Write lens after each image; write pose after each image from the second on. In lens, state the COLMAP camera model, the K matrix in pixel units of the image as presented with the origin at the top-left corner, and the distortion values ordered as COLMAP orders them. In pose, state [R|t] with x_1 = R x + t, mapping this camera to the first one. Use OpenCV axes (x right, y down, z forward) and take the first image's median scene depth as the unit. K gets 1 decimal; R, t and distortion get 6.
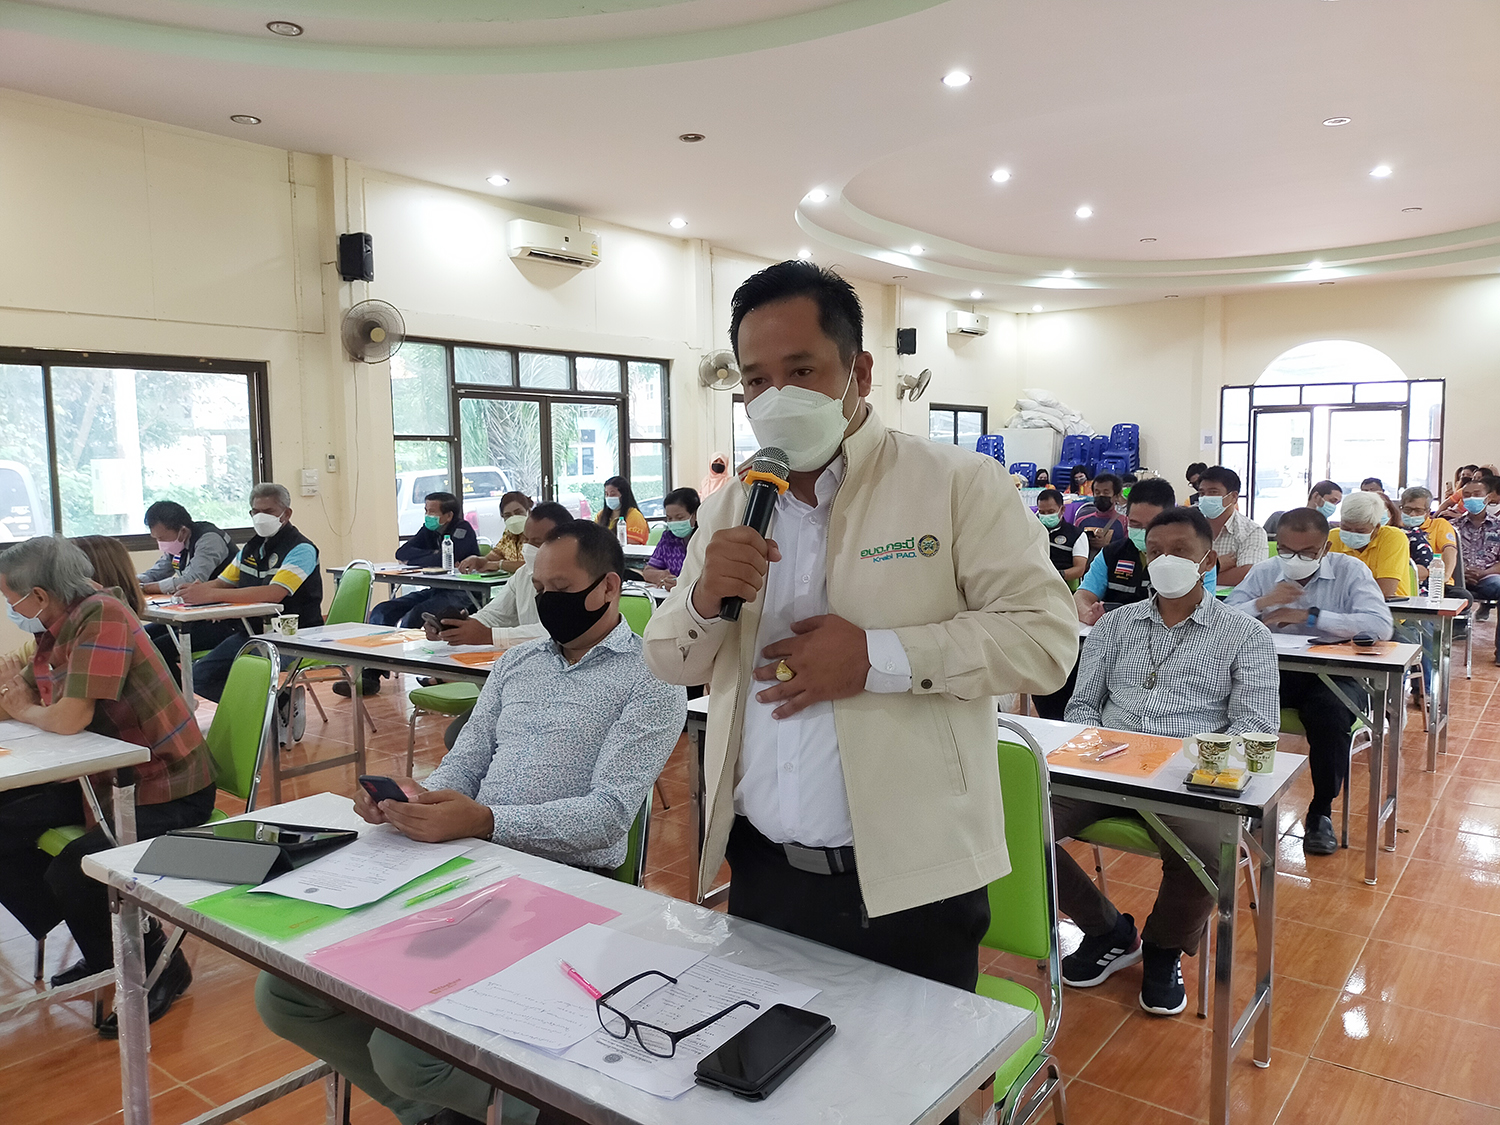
lens RADIAL K [[1138.6, 0, 751.9], [0, 1138.6, 552.9], [0, 0, 1]] dist [0.003133, -0.008043]
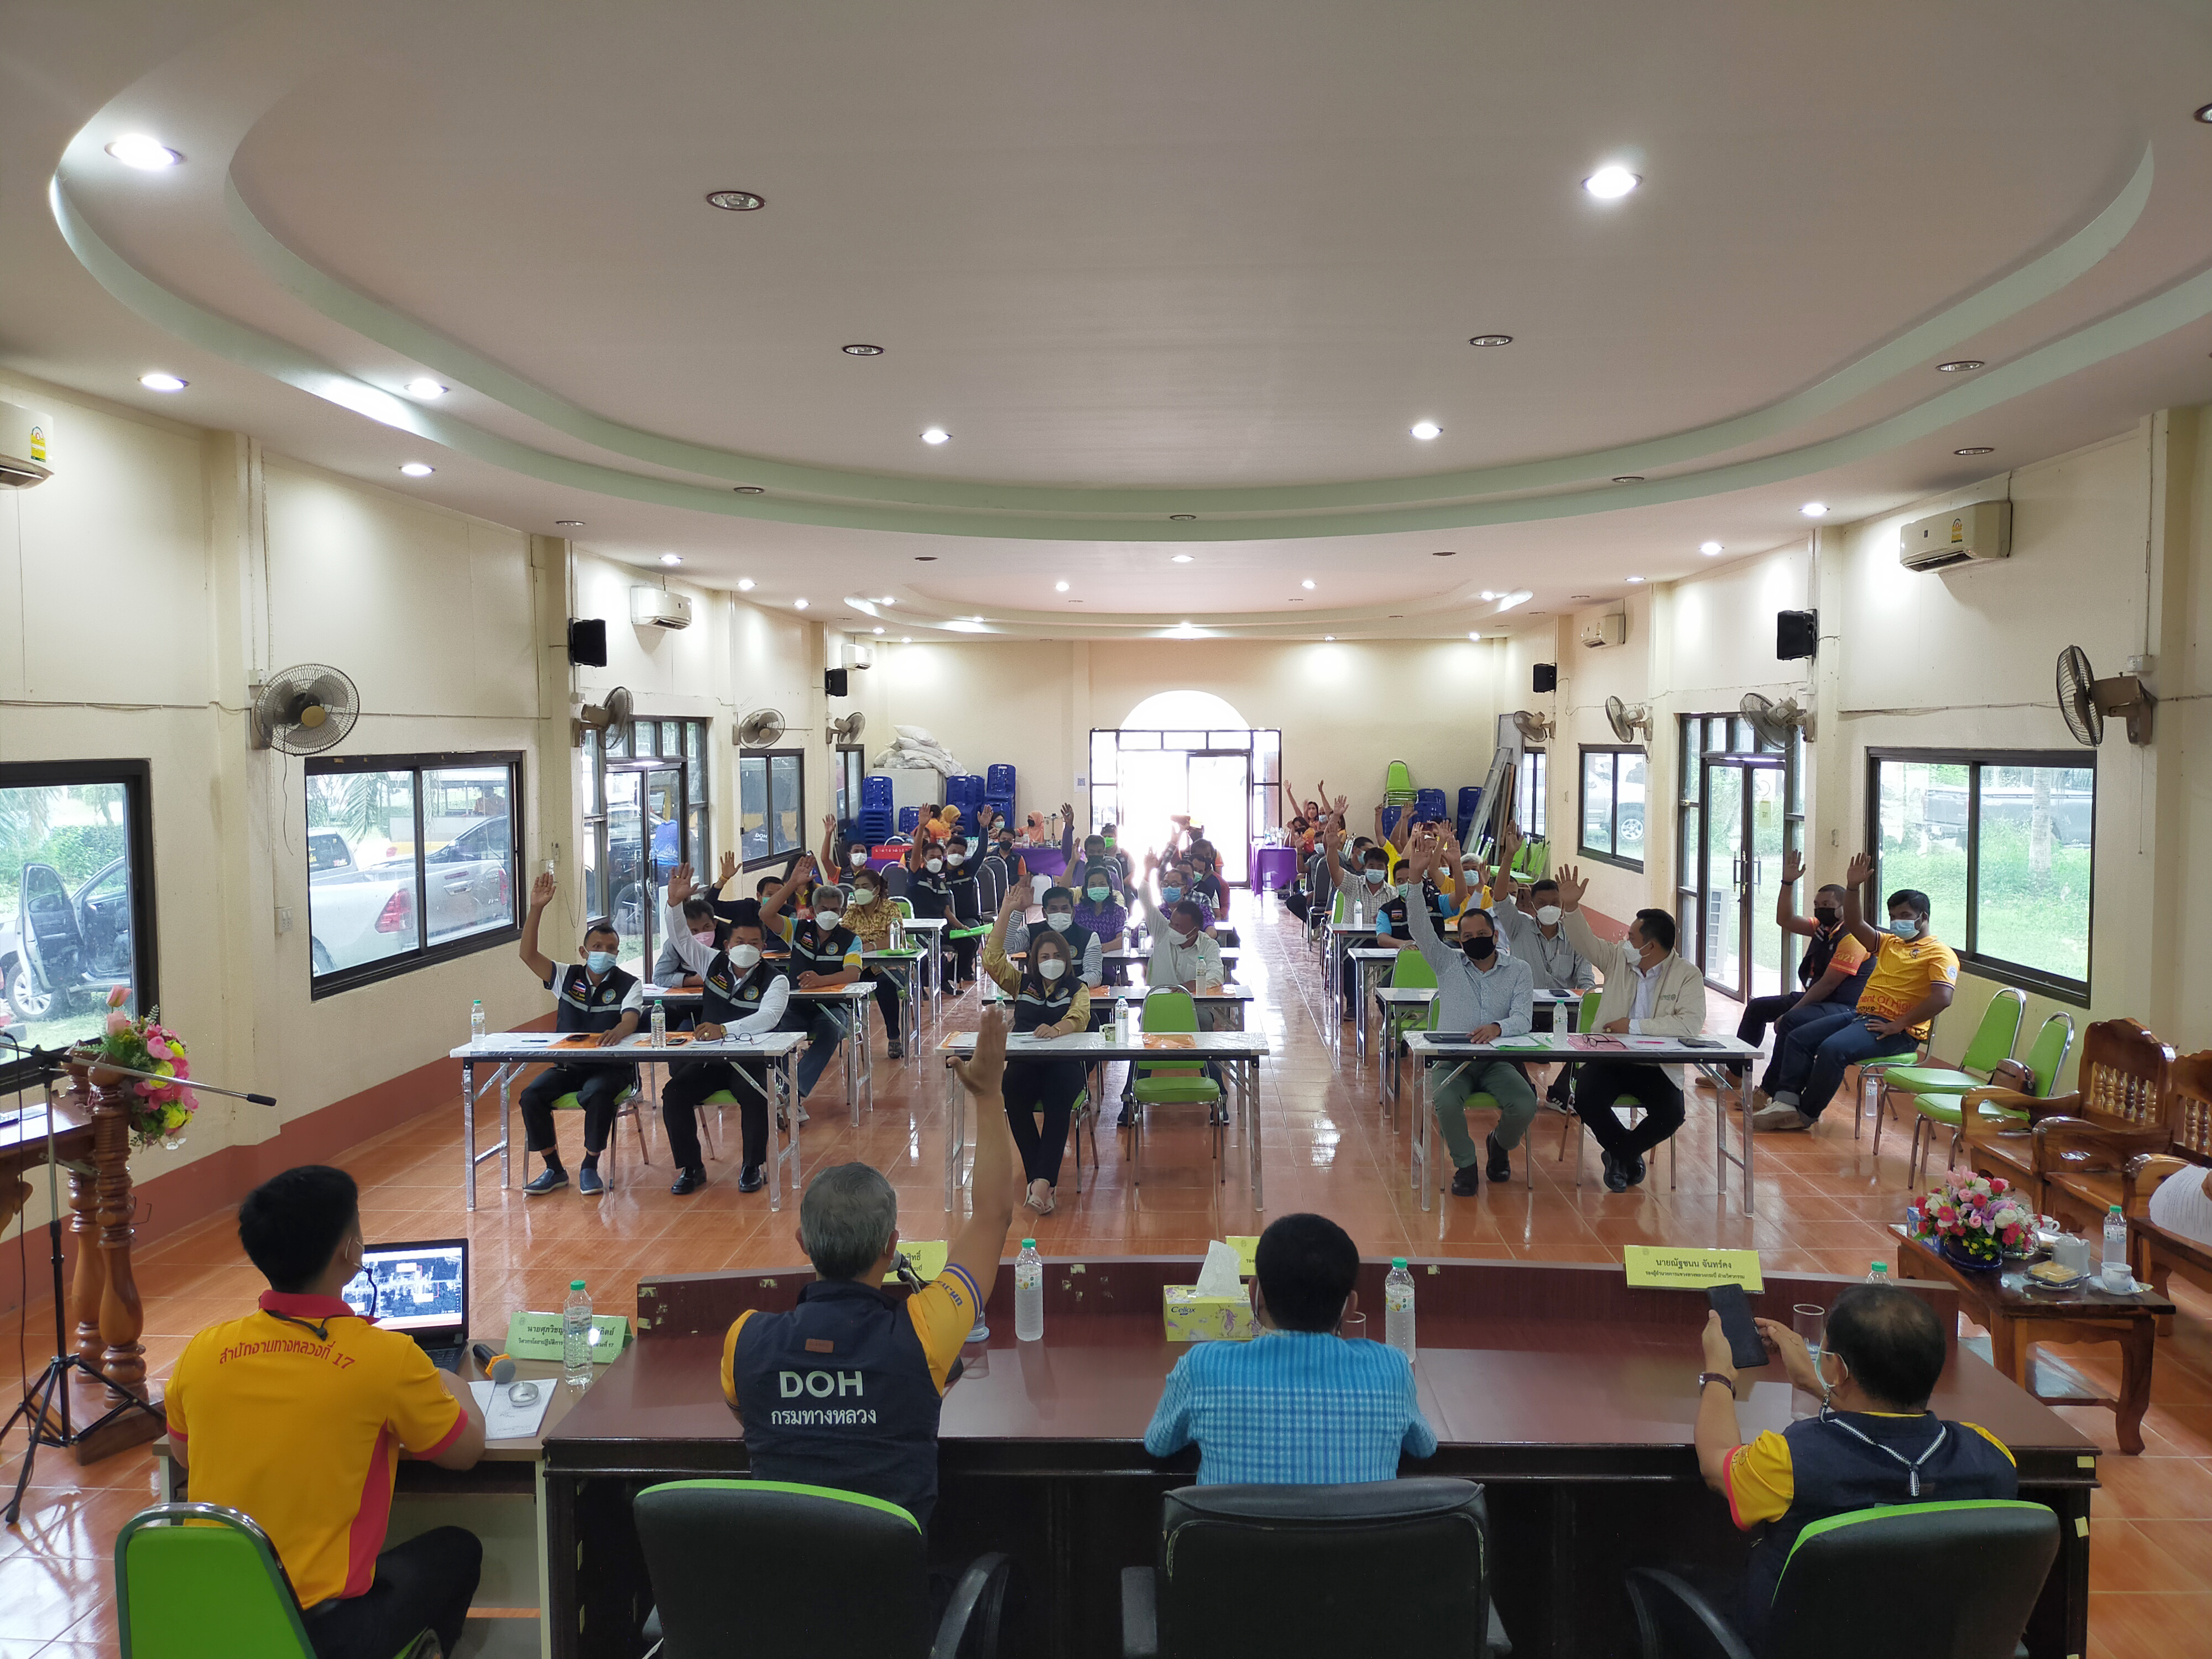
lens RADIAL K [[1679.0, 0, 1105.3], [0, 1679.0, 828.4], [0, 0, 1]] dist [0.003133, -0.008043]
pose [[0.819964, -0.025400, 0.571851, -0.441302], [0.044794, 0.998799, -0.019865, -0.027031], [-0.570660, 0.041904, 0.820117, -0.239946]]
